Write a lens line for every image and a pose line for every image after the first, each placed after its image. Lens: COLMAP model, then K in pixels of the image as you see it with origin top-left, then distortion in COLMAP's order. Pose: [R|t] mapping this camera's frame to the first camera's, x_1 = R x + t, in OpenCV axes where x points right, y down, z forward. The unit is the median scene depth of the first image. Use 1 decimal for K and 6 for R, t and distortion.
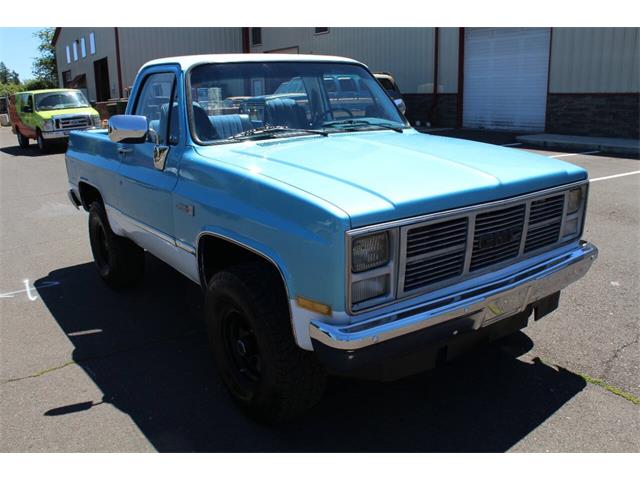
lens RADIAL K [[562.5, 0, 320.8], [0, 562.5, 221.3], [0, 0, 1]] dist [-0.056993, 0.009136]
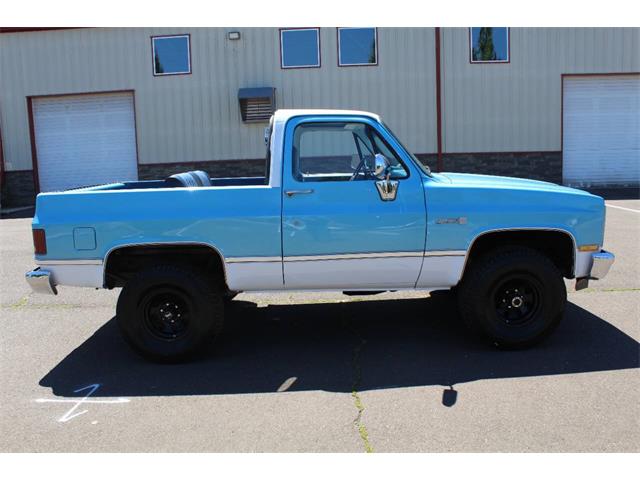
lens RADIAL K [[551.8, 0, 320.0], [0, 551.8, 240.0], [0, 0, 1]] dist [-0.109501, 0.015110]
pose [[0.604468, -0.124095, 0.786904, -0.985060], [0.203897, 0.978990, -0.002238, -0.026755], [-0.770094, 0.161801, 0.617071, 0.297161]]
